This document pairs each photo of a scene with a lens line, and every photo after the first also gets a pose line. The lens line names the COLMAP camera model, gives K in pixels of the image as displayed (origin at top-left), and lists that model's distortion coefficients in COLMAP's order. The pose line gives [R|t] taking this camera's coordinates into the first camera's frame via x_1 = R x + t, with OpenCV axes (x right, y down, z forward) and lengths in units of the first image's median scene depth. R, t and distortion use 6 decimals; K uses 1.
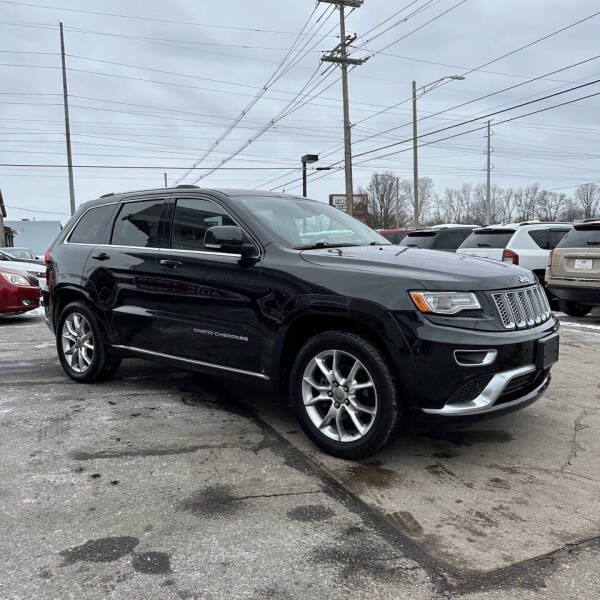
lens RADIAL K [[557.5, 0, 291.5], [0, 557.5, 302.1], [0, 0, 1]] dist [0.006273, 0.000000]
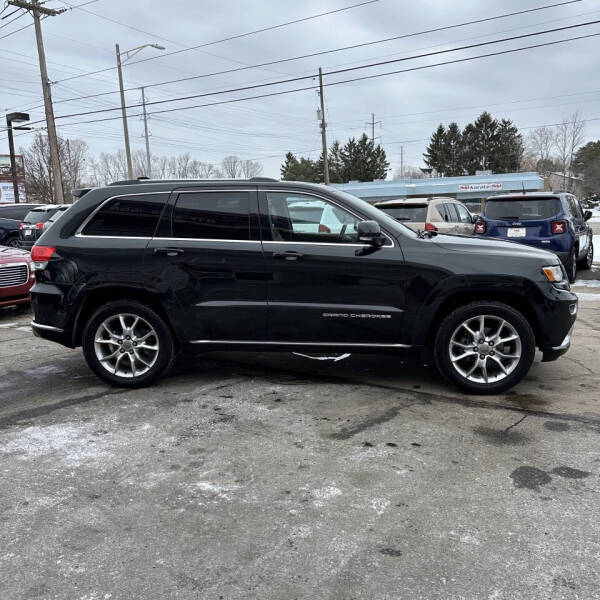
lens RADIAL K [[557.5, 0, 298.4], [0, 557.5, 299.9], [0, 0, 1]] dist [0.006273, 0.000000]
pose [[0.815819, -0.096003, 0.570283, -0.643720], [0.063911, 0.995051, 0.076081, -0.050187], [-0.574765, -0.025621, 0.817918, 0.106159]]
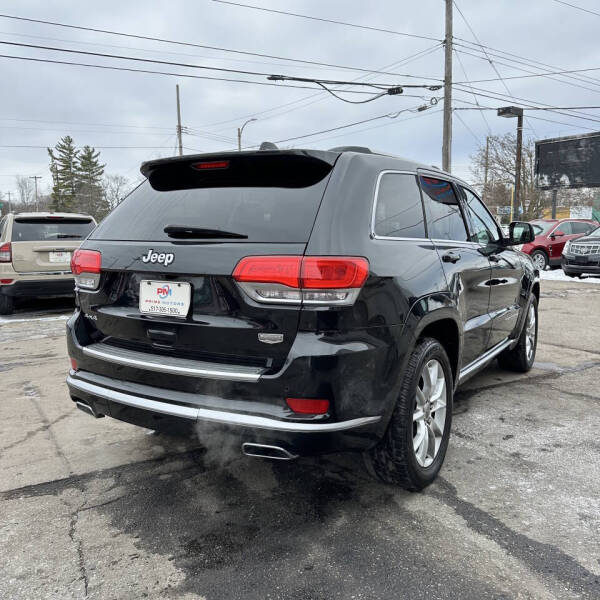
lens RADIAL K [[557.5, 0, 303.5], [0, 557.5, 294.4], [0, 0, 1]] dist [0.006273, 0.000000]
pose [[-0.148281, -0.093583, 0.984507, -0.873434], [0.094463, 0.989620, 0.108297, -0.111547], [-0.984423, 0.109058, -0.137902, 1.153481]]
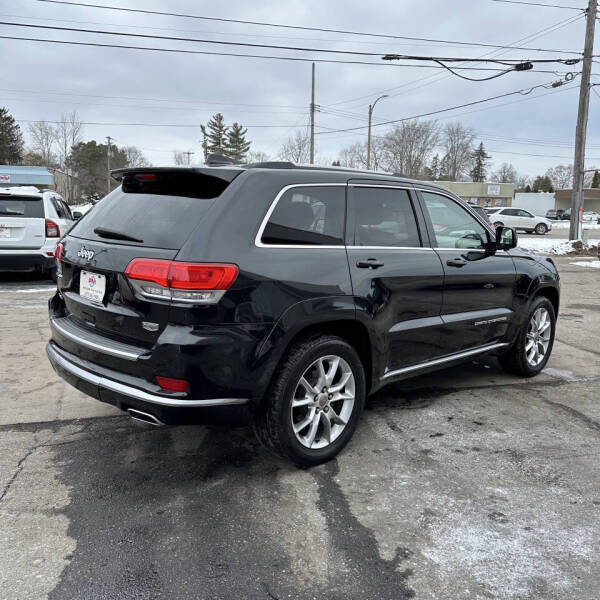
lens RADIAL K [[557.5, 0, 302.8], [0, 557.5, 297.6], [0, 0, 1]] dist [0.006273, 0.000000]
pose [[0.097897, -0.140204, 0.985271, -0.949529], [0.059761, 0.989068, 0.134806, -0.122763], [-0.993401, 0.045684, 0.105205, 0.927135]]
